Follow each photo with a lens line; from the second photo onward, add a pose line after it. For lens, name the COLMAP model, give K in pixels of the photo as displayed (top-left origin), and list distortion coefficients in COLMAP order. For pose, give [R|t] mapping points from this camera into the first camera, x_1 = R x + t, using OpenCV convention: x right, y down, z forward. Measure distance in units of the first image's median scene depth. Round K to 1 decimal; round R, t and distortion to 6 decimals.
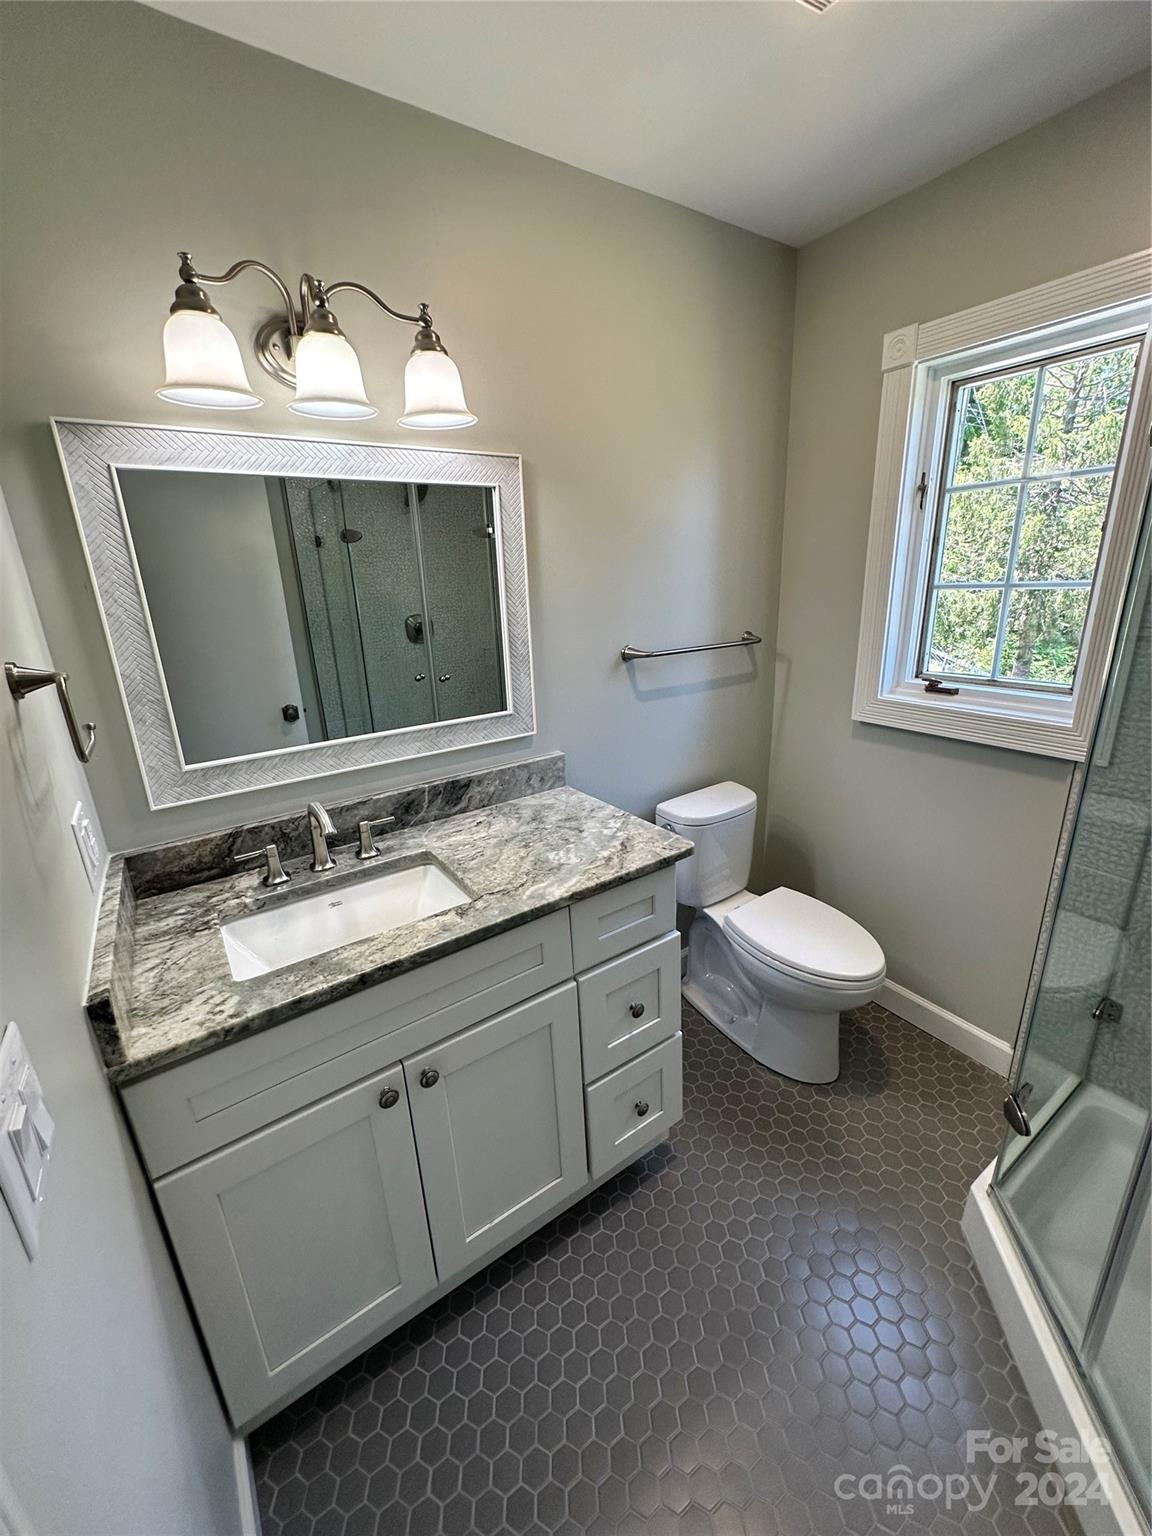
lens RADIAL K [[614.4, 0, 578.1], [0, 614.4, 767.6], [0, 0, 1]] dist [0.001041, -0.001433]
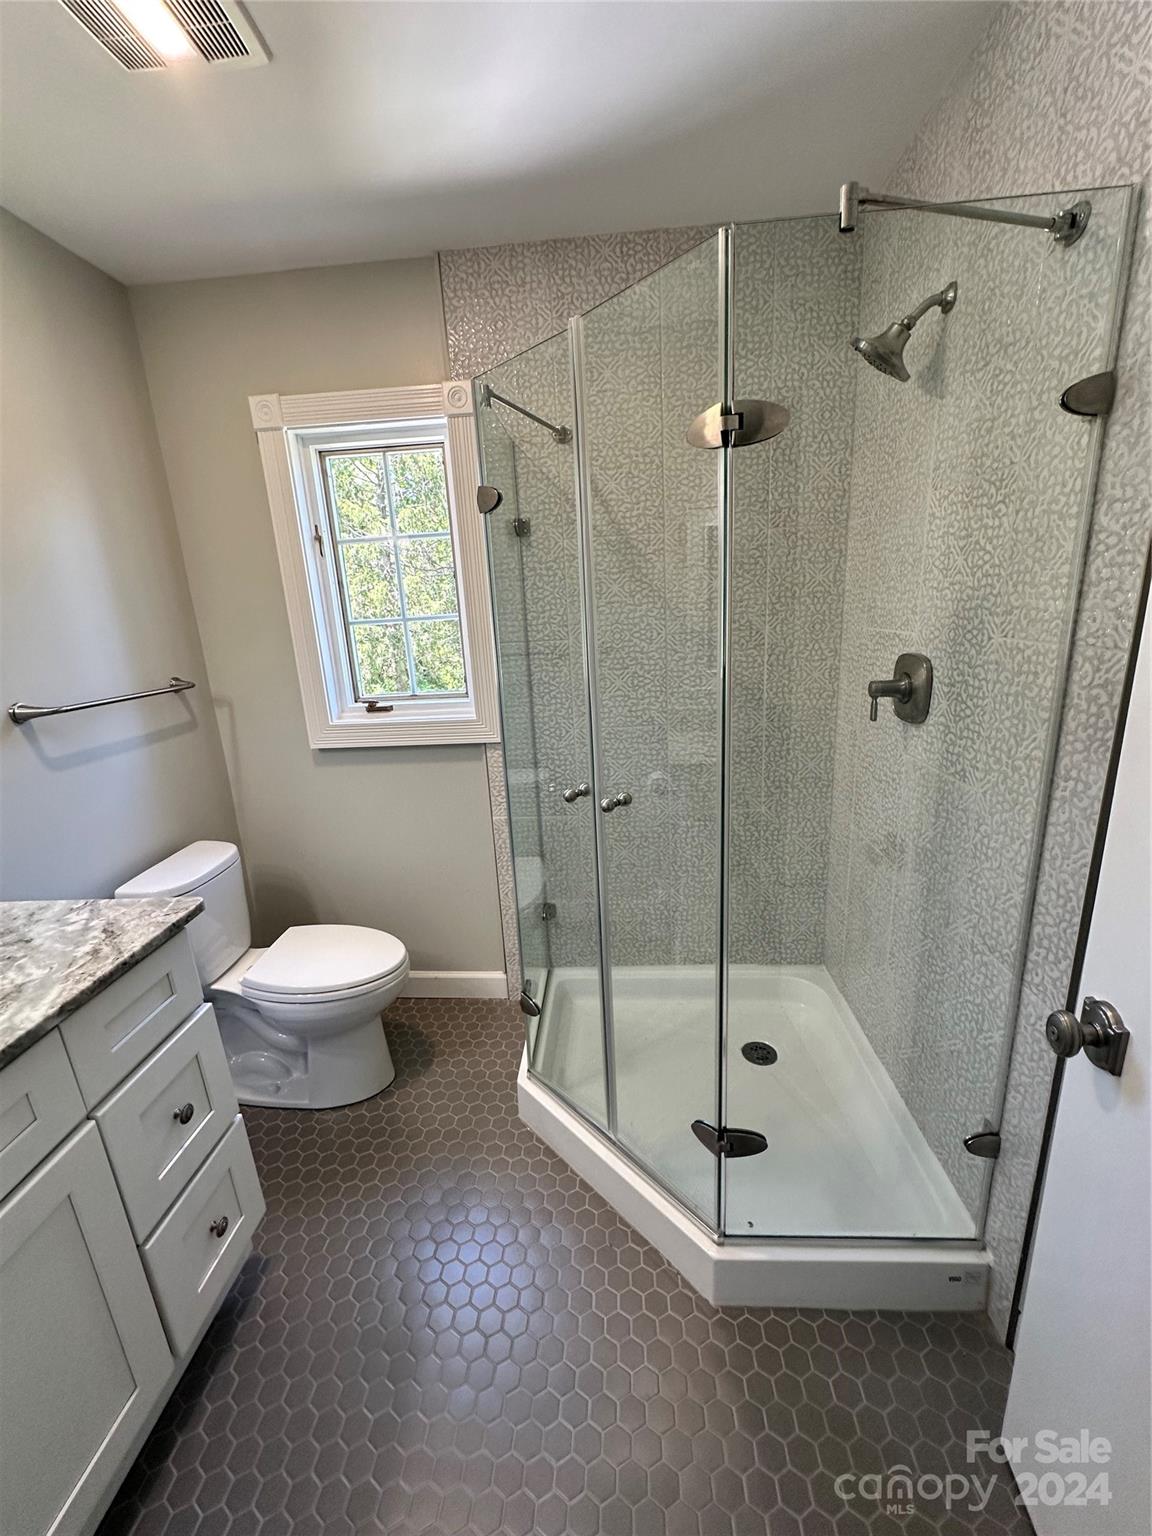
lens RADIAL K [[614.4, 0, 575.0], [0, 614.4, 768.1], [0, 0, 1]] dist [0.001041, -0.001433]
pose [[0.618364, -0.195870, 0.761092, -0.103472], [0.264980, 0.963699, 0.032723, 0.048536], [-0.739873, 0.181439, 0.647818, -0.014140]]
